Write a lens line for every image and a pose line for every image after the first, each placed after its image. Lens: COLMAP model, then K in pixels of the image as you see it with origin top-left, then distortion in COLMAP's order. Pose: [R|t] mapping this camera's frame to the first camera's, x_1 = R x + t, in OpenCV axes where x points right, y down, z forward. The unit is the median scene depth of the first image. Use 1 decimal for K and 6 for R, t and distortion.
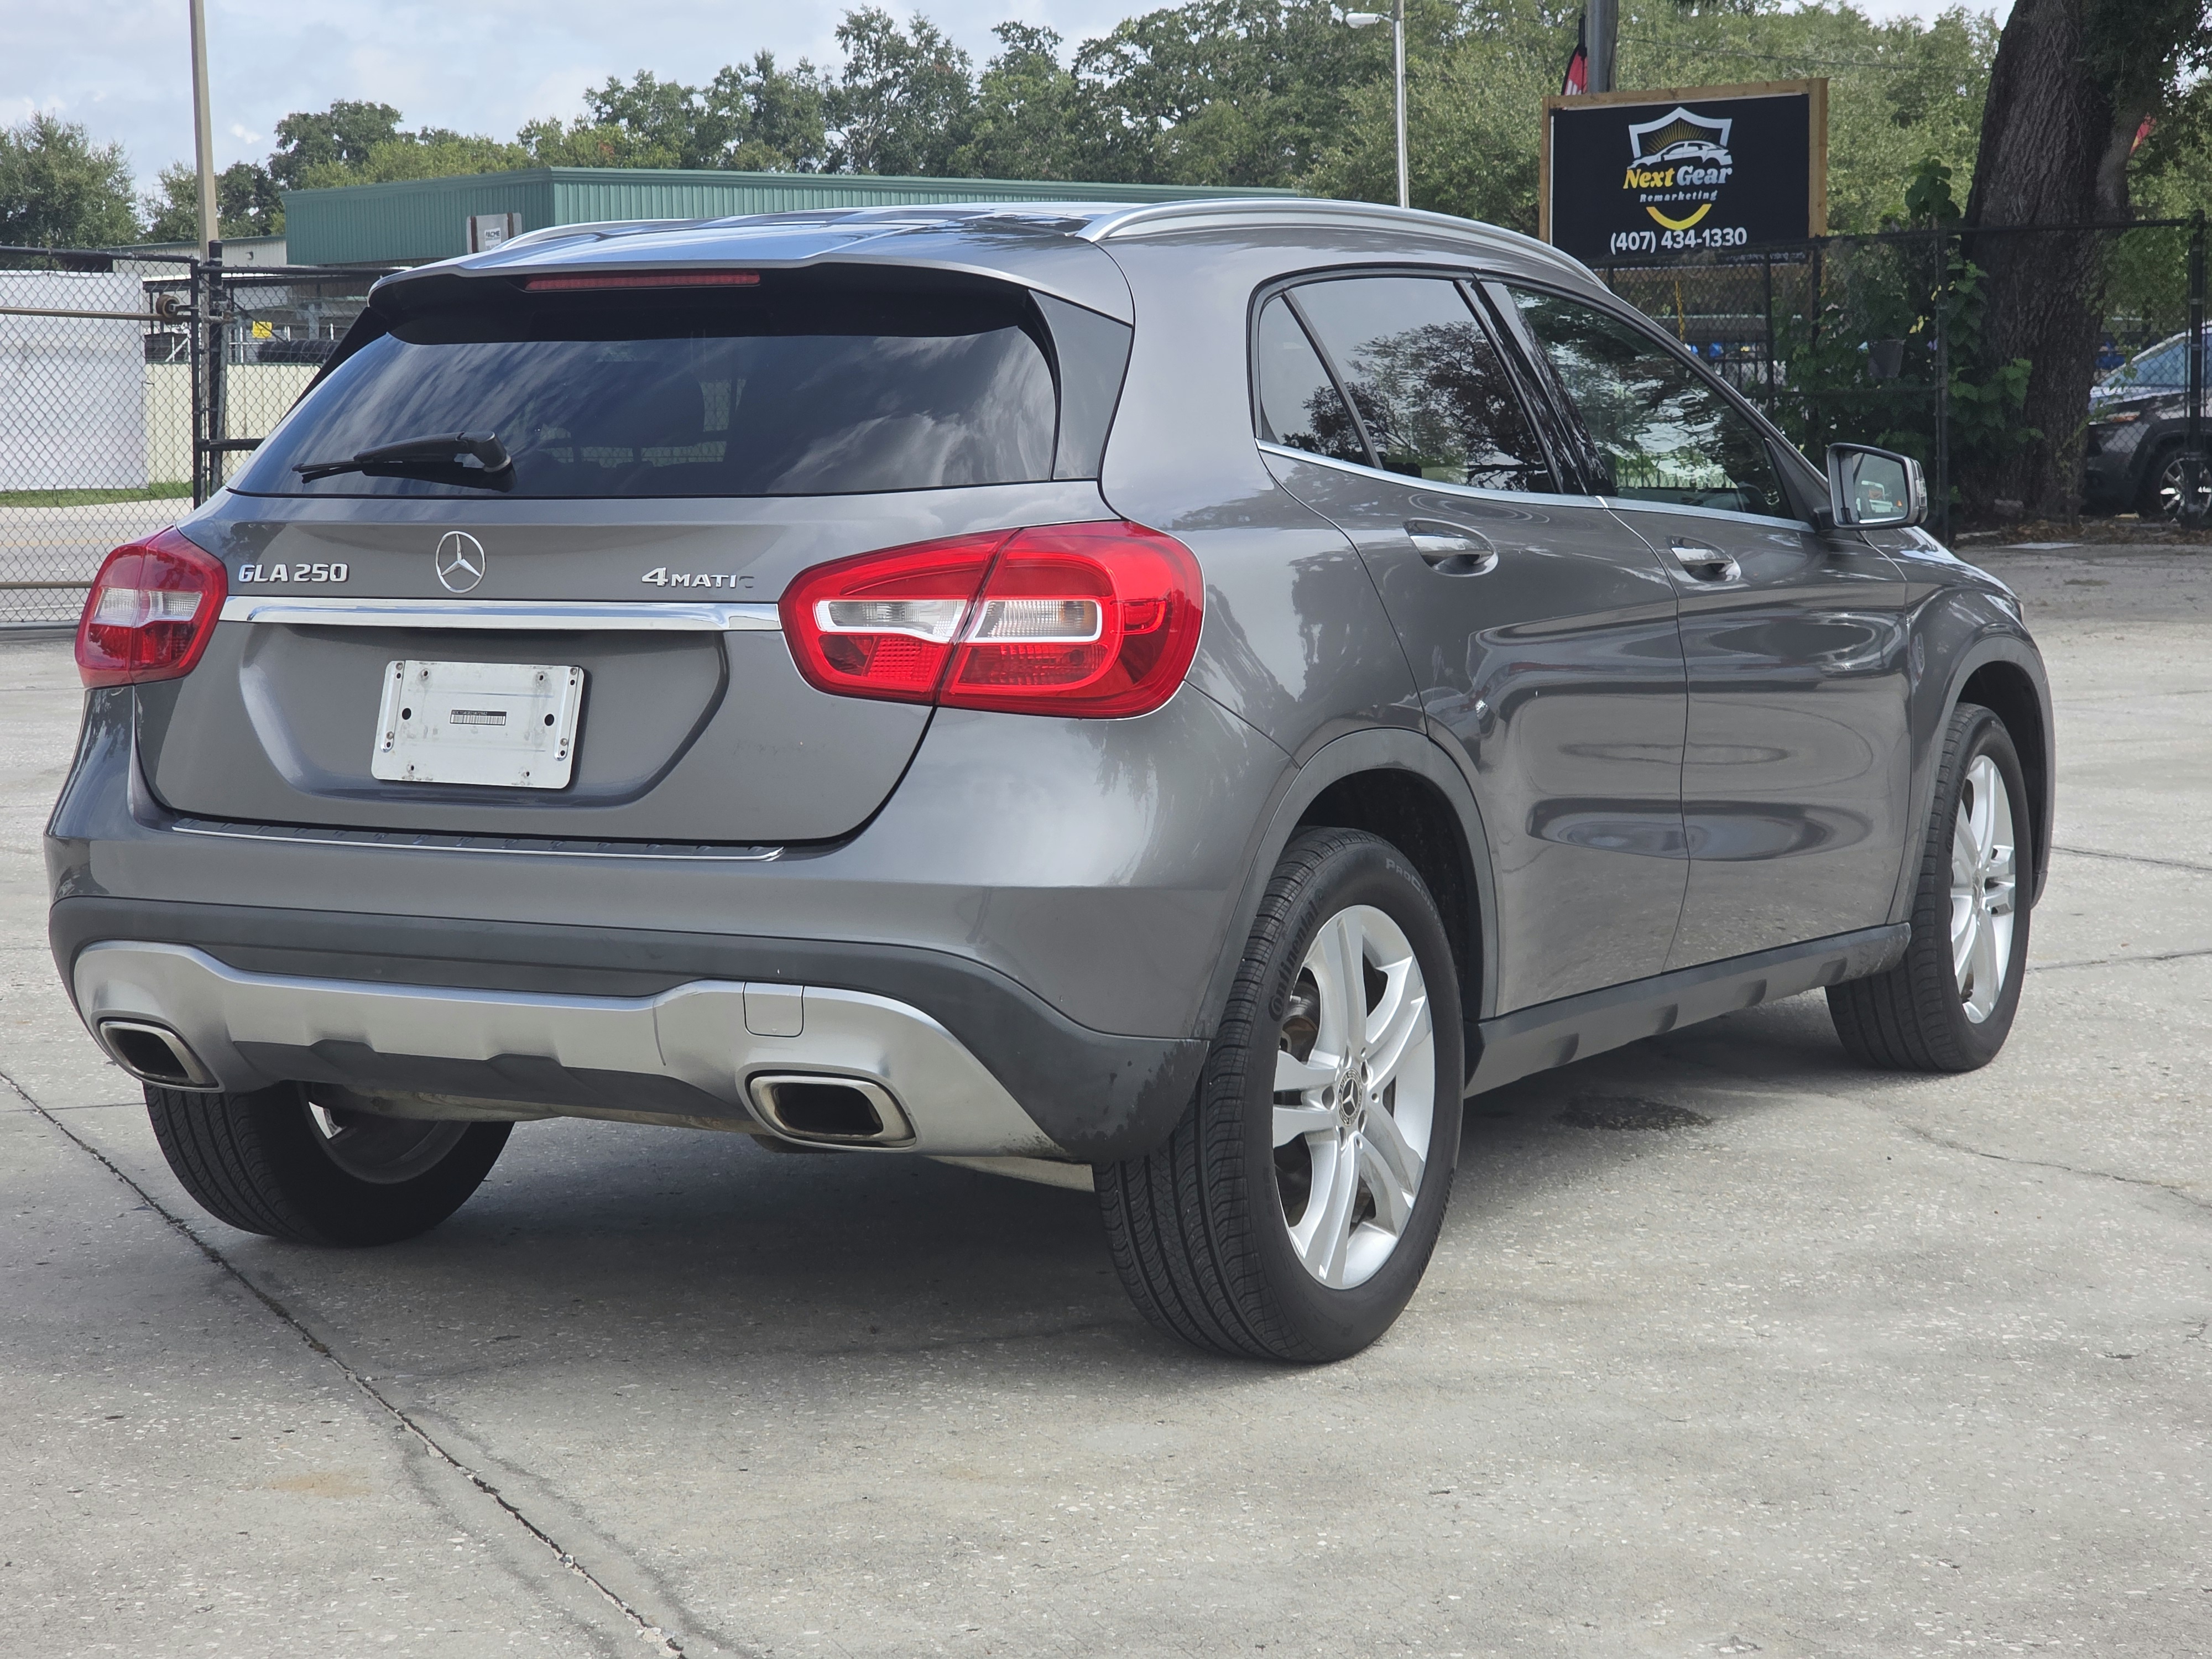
lens RADIAL K [[4190.2, 0, 1106.0], [0, 4190.2, 829.5], [0, 0, 1]] dist [-0.010323, -0.005416]
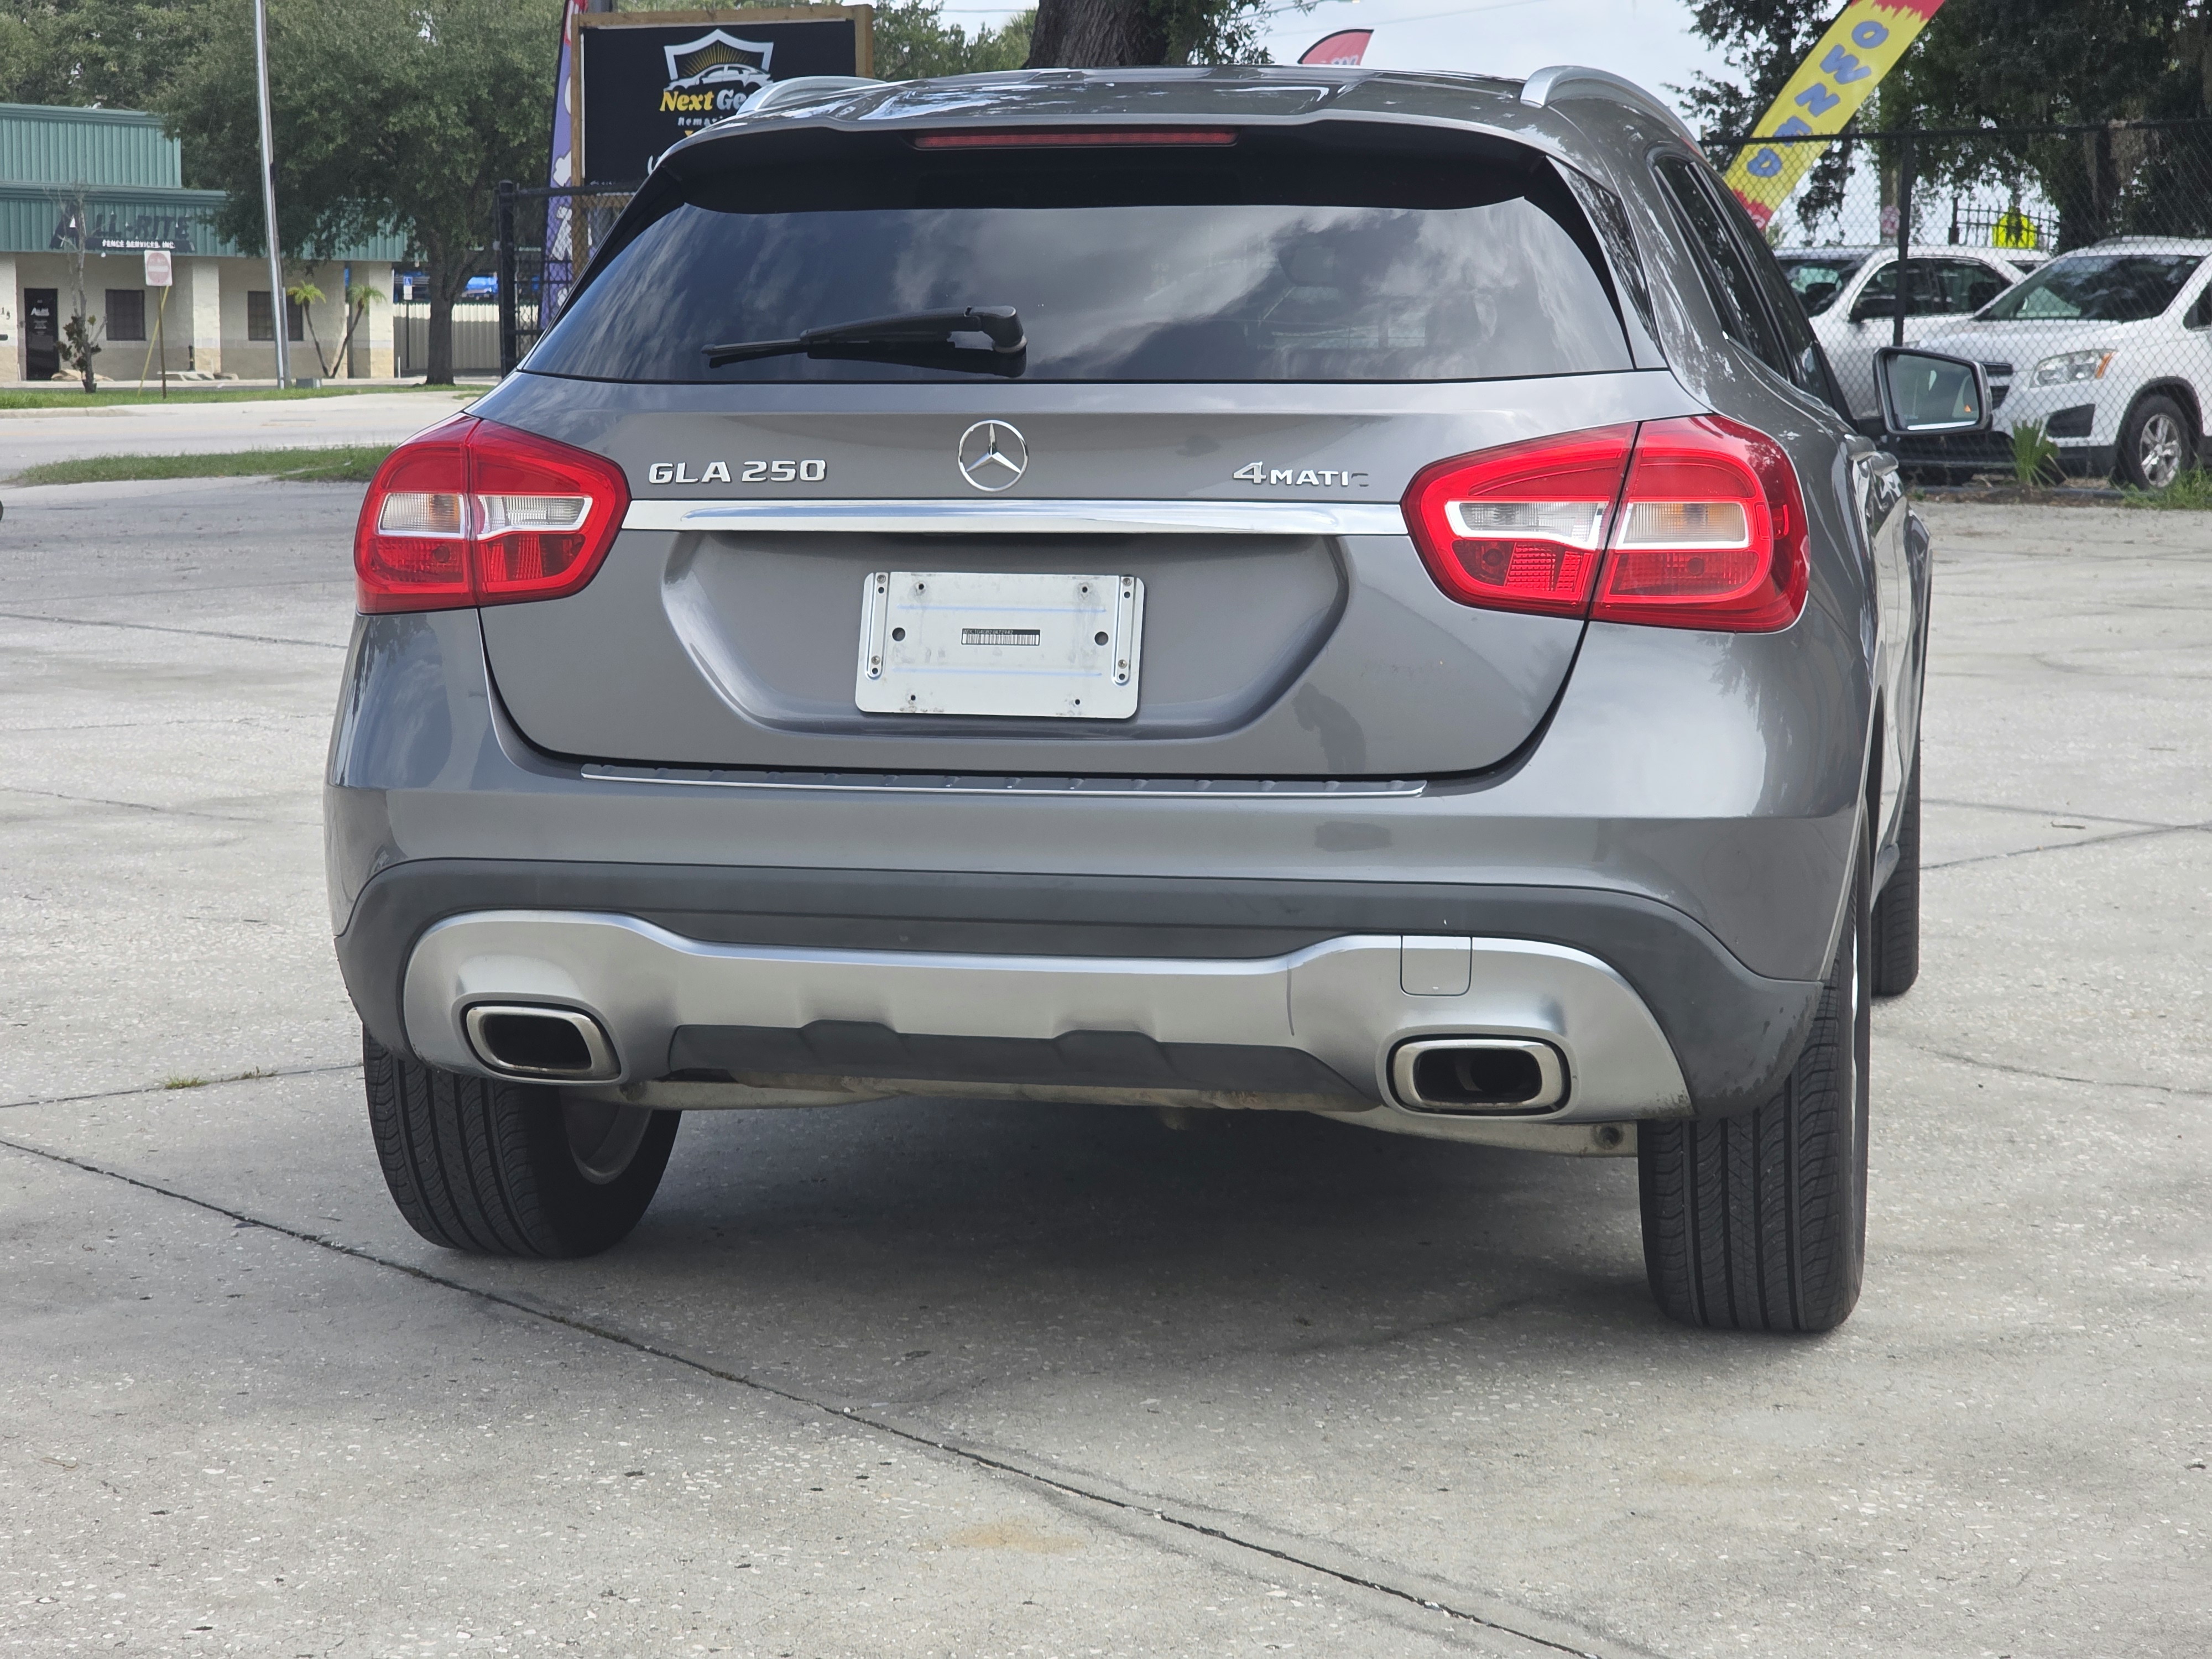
lens RADIAL K [[4190.2, 0, 1106.0], [0, 4190.2, 829.5], [0, 0, 1]] dist [-0.010323, -0.005416]
pose [[0.954515, -0.022891, 0.297284, -0.383126], [0.018435, 0.999672, 0.017786, -0.002348], [-0.297593, -0.011497, 0.954624, 0.166327]]
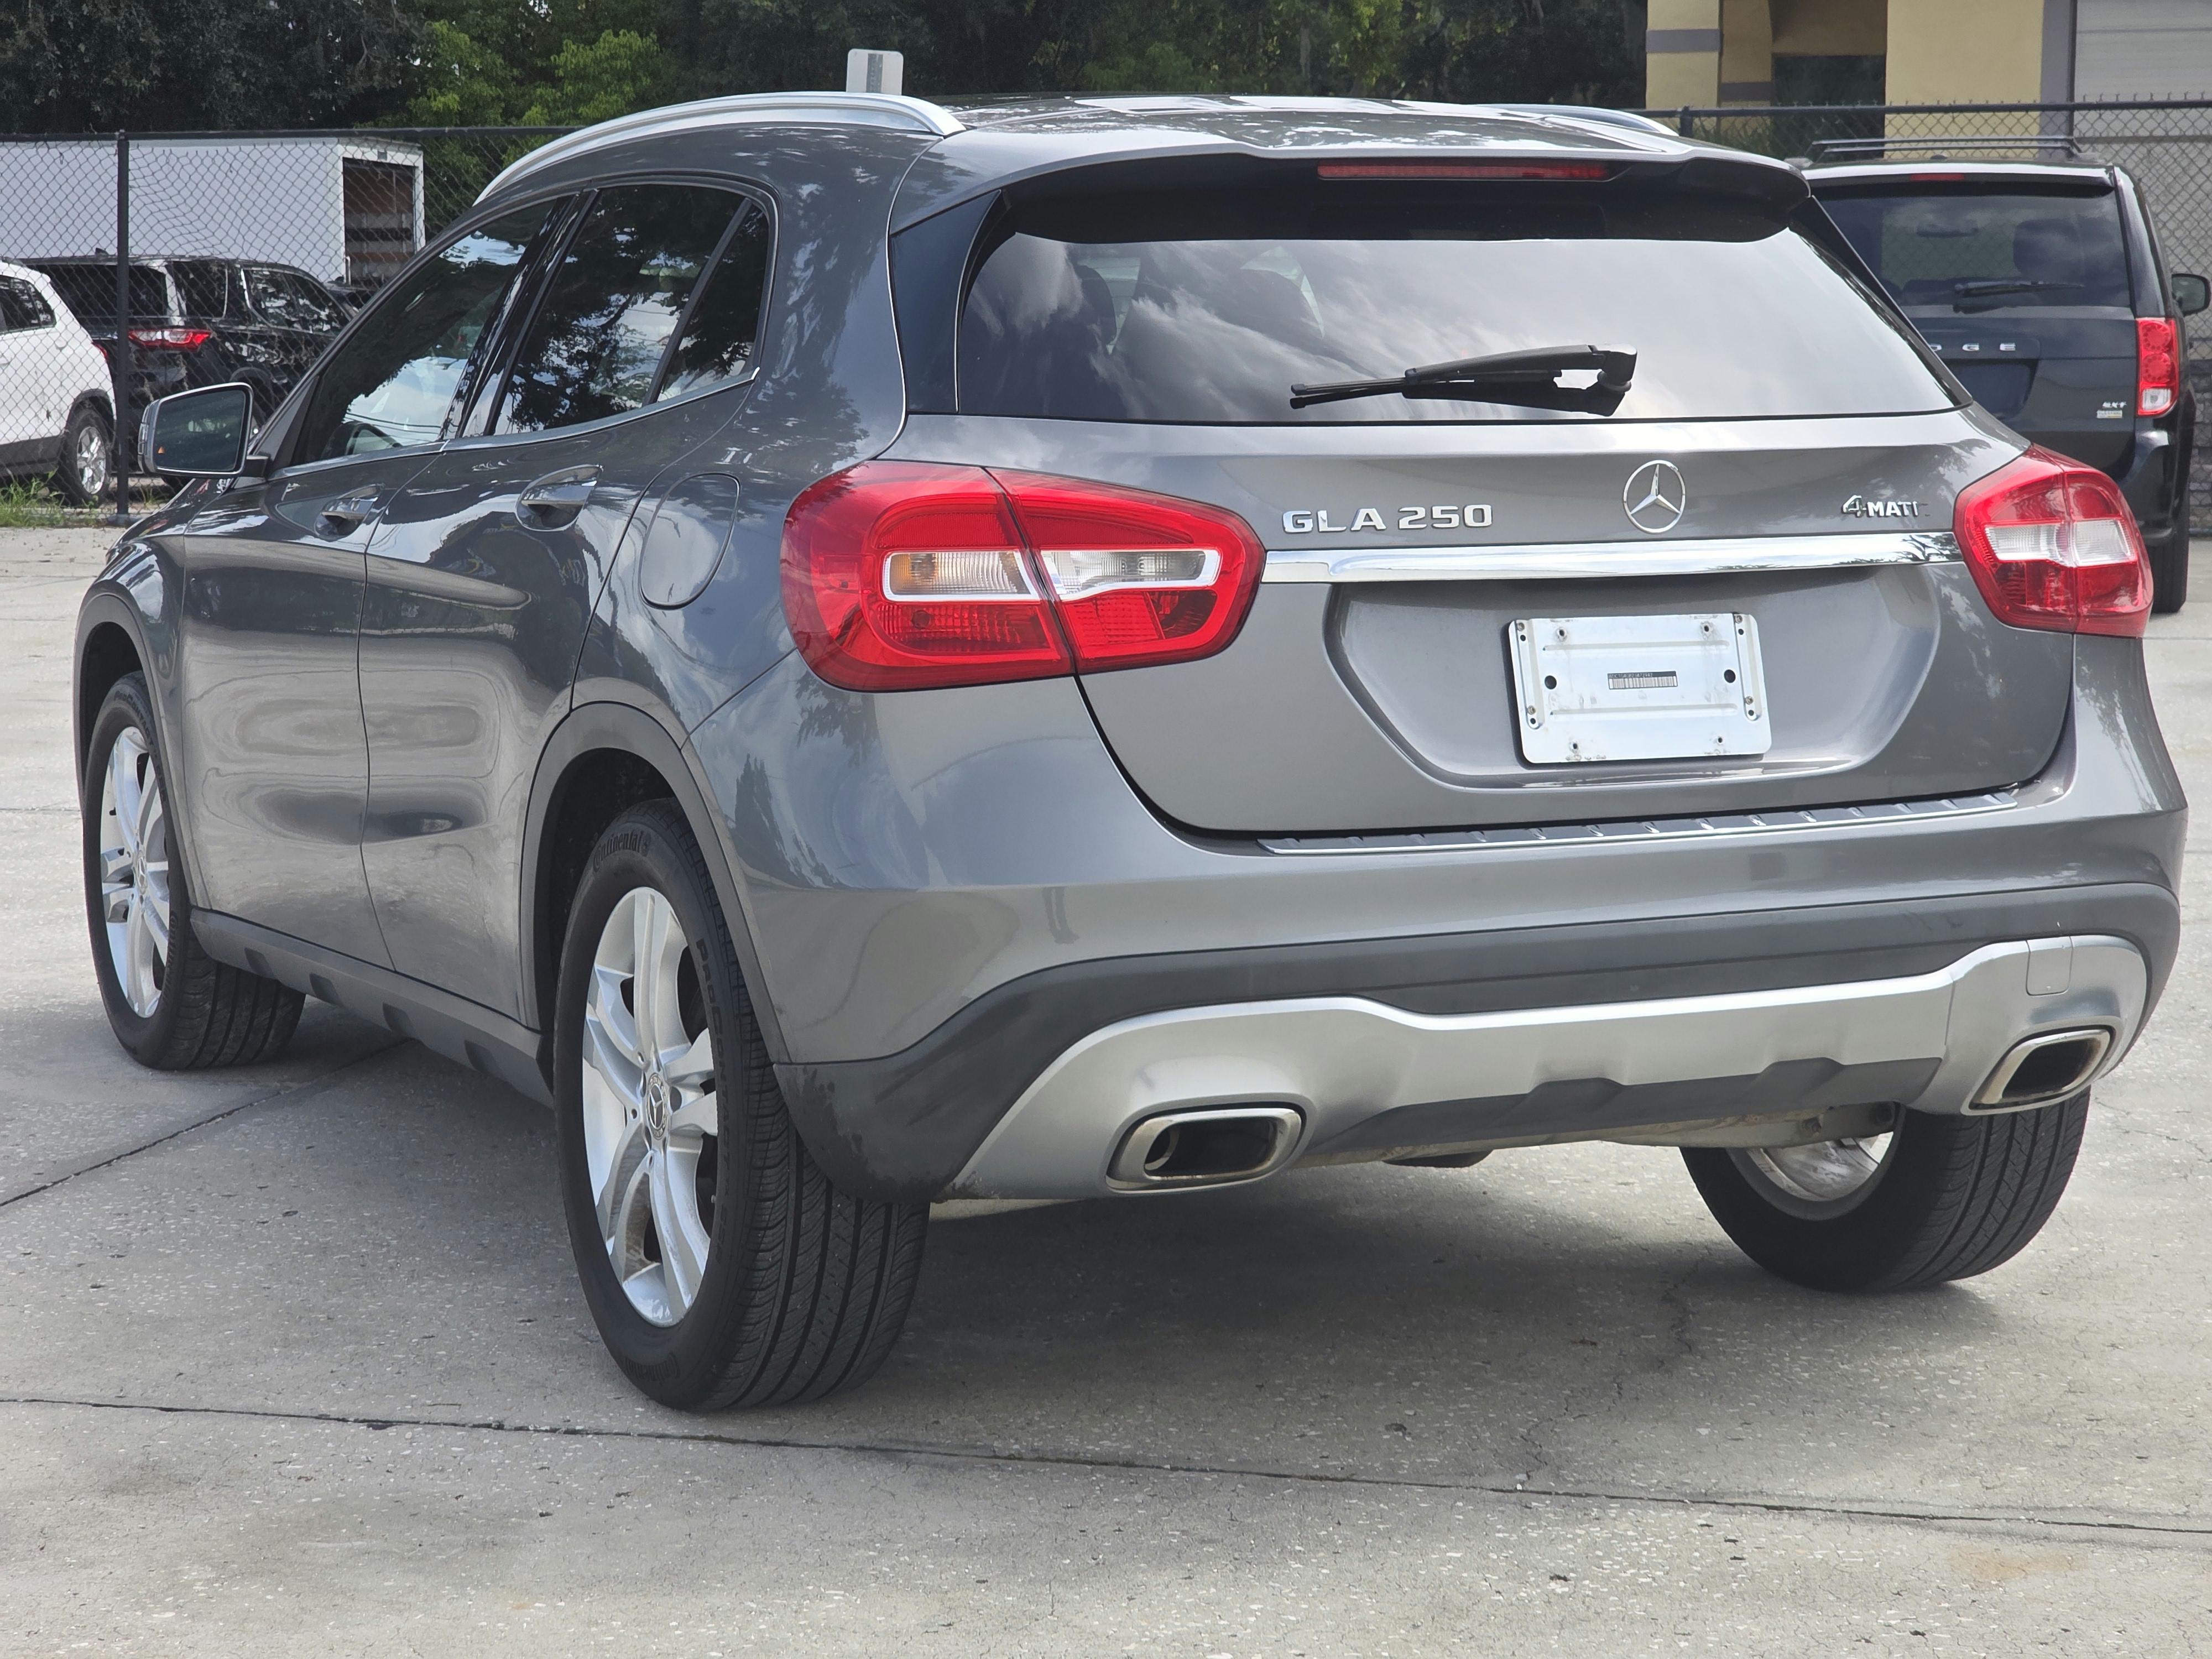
lens RADIAL K [[4190.2, 0, 1106.0], [0, 4190.2, 829.5], [0, 0, 1]] dist [-0.010323, -0.005416]
pose [[0.580567, -0.083098, 0.809961, -0.897620], [0.076020, 0.995965, 0.047691, -0.044989], [-0.810656, 0.033885, 0.584541, 0.585386]]
